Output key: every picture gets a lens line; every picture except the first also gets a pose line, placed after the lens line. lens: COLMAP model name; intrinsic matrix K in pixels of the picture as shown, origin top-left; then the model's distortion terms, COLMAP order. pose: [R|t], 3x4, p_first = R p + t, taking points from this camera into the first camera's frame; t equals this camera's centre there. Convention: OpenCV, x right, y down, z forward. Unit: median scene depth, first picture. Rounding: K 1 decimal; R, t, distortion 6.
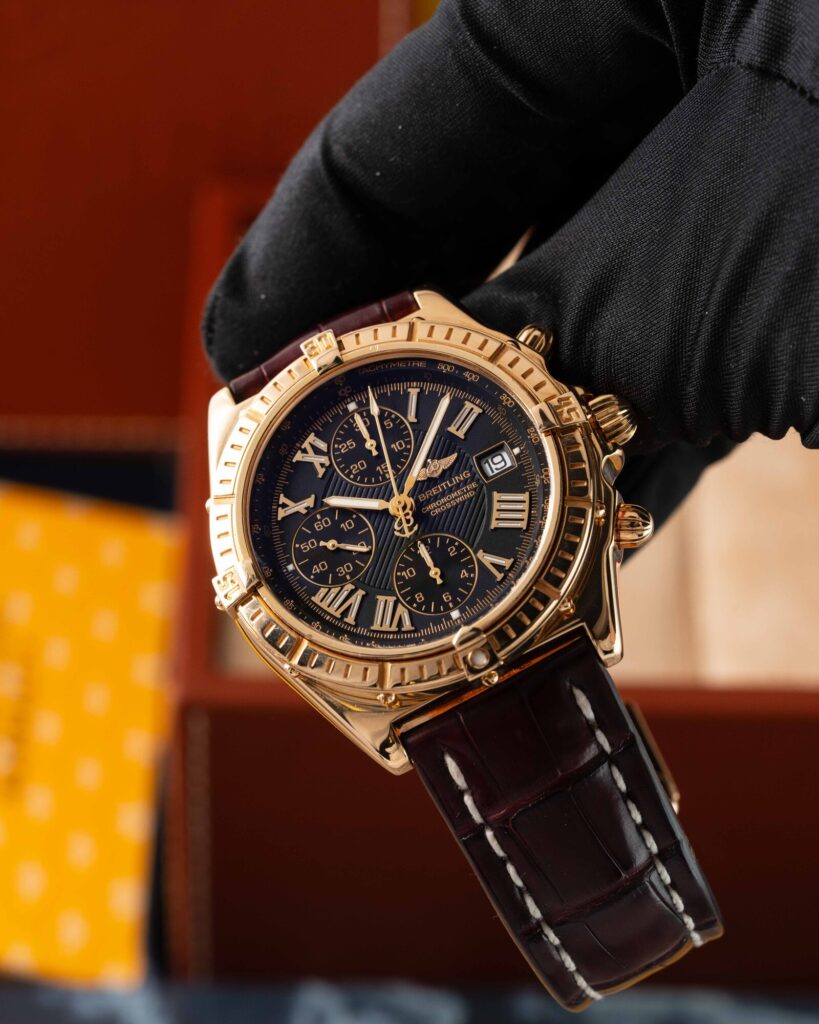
lens RADIAL K [[4307.9, 0, 409.3], [0, 4307.9, 512.1], [0, 0, 1]] dist [0.032517, -1.928039]
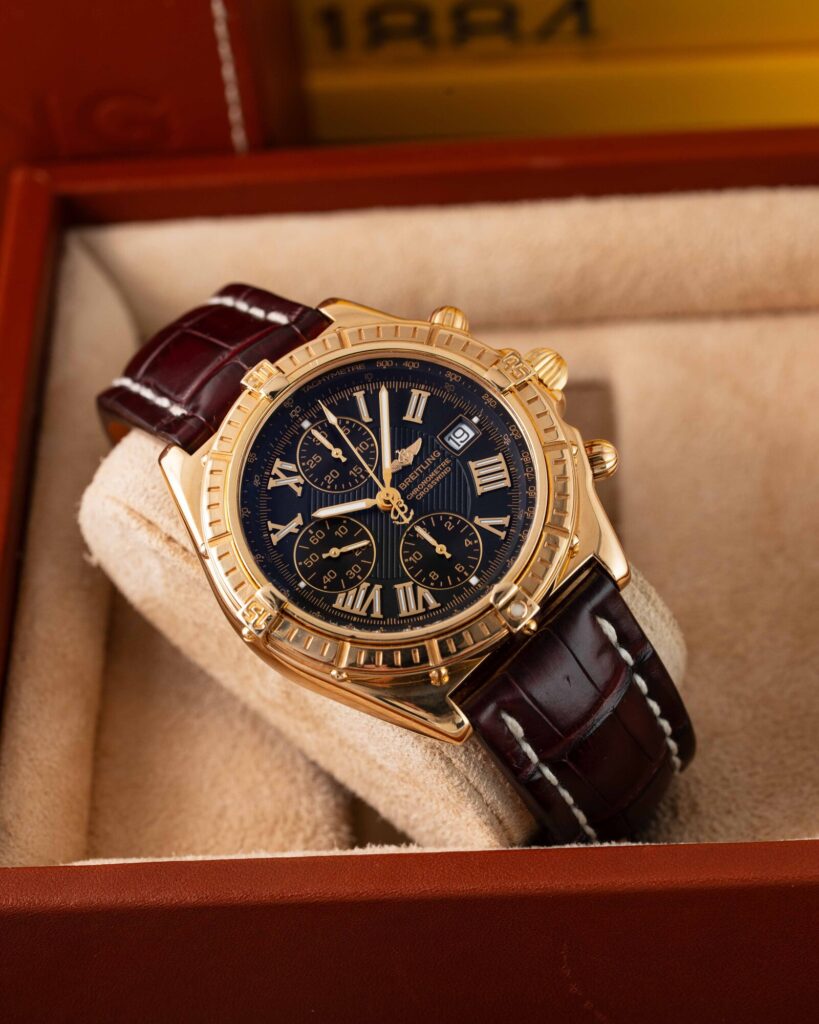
lens RADIAL K [[4307.9, 0, 409.3], [0, 4307.9, 512.1], [0, 0, 1]] dist [0.032517, -1.928039]
pose [[0.934827, -0.260739, 0.241068, -0.248779], [0.277434, 0.960013, -0.037498, 0.042174], [-0.221651, 0.101935, 0.969783, -0.011746]]
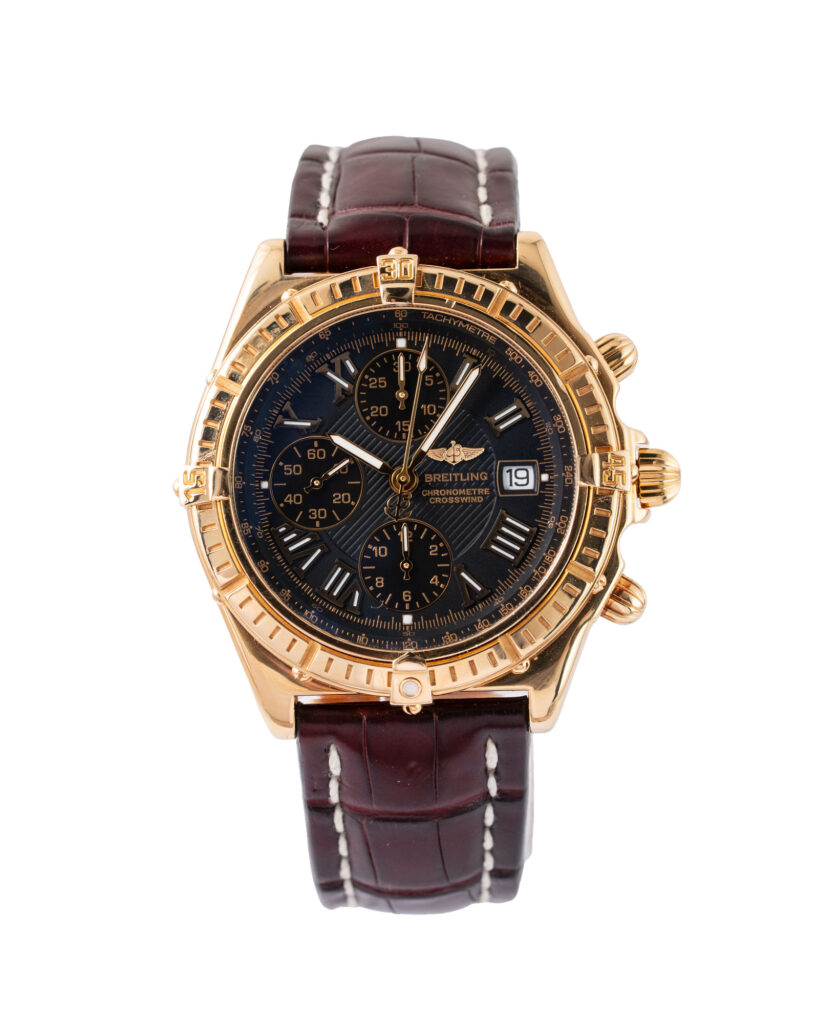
lens RADIAL K [[4307.9, 0, 409.3], [0, 4307.9, 512.1], [0, 0, 1]] dist [0.032517, -1.928039]
pose [[0.904260, 0.400681, 0.147545, -0.131633], [-0.426872, 0.856212, 0.291001, -0.259454], [-0.009731, -0.326123, 0.945277, 0.140440]]
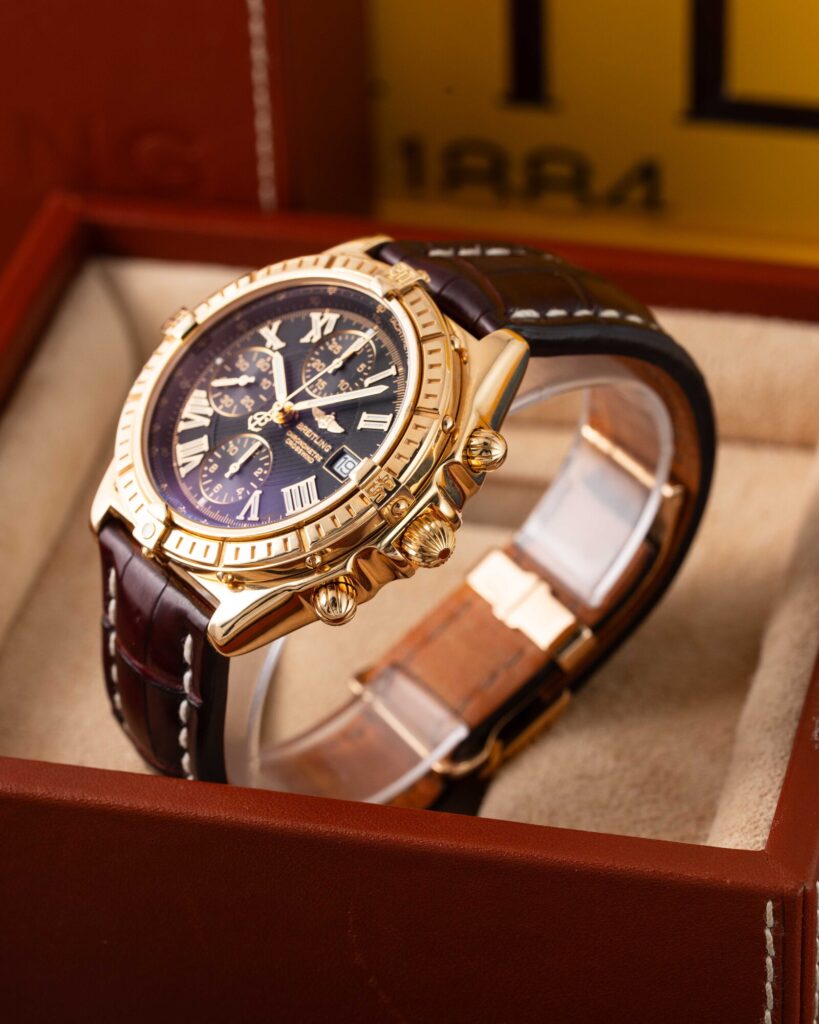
lens RADIAL K [[4307.9, 0, 409.3], [0, 4307.9, 512.1], [0, 0, 1]] dist [0.032517, -1.928039]
pose [[0.314563, 0.828046, -0.464102, 0.515905], [-0.711795, 0.529231, 0.461803, -0.495914], [0.628011, 0.185079, 0.755875, 0.227377]]
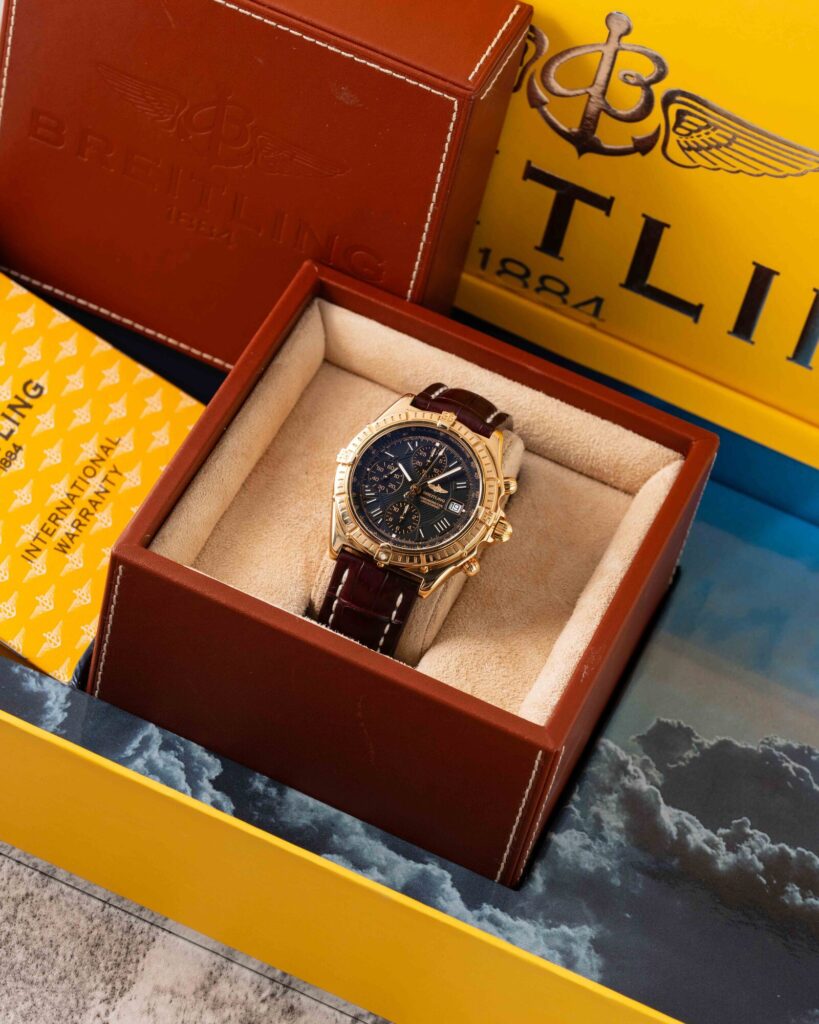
lens RADIAL K [[4307.9, 0, 409.3], [0, 4307.9, 512.1], [0, 0, 1]] dist [0.032517, -1.928039]
pose [[0.640702, 0.767371, -0.025356, 0.066912], [-0.750590, 0.632958, 0.189684, -0.447313], [0.161607, -0.102499, 0.981518, -1.367716]]
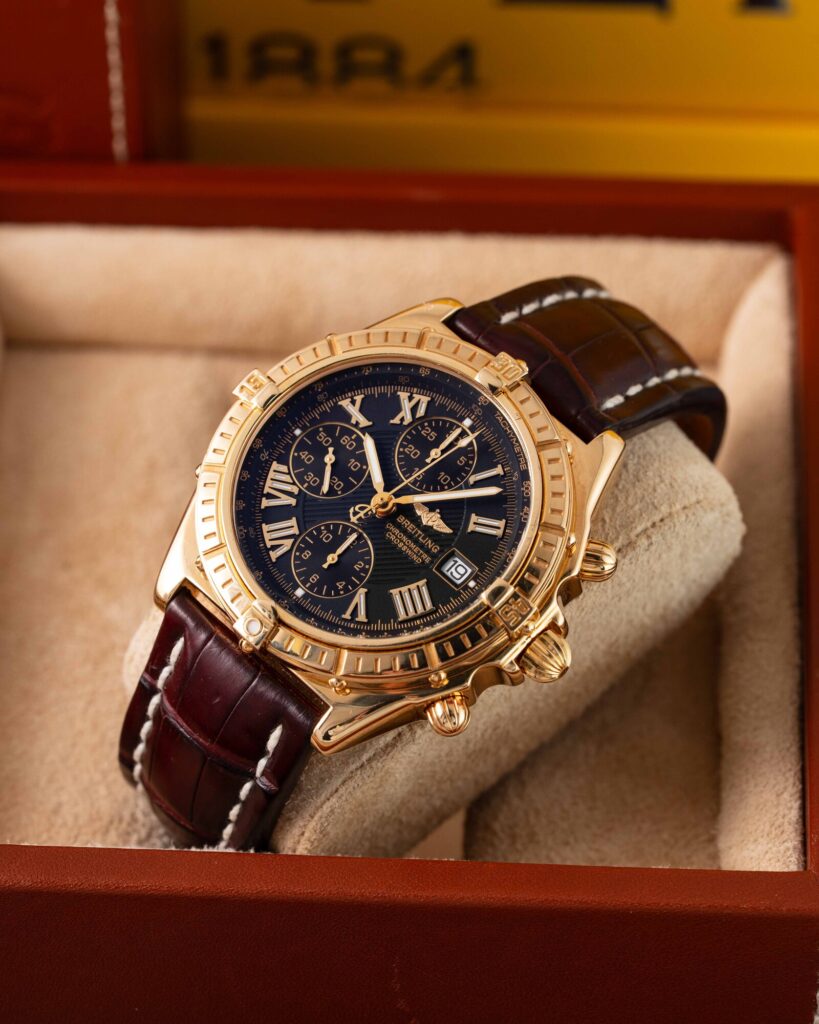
lens RADIAL K [[4307.9, 0, 409.3], [0, 4307.9, 512.1], [0, 0, 1]] dist [0.032517, -1.928039]
pose [[0.372531, 0.910888, -0.177492, 0.186043], [-0.857559, 0.410993, 0.309318, -0.326096], [0.354702, 0.036979, 0.934248, 0.033489]]
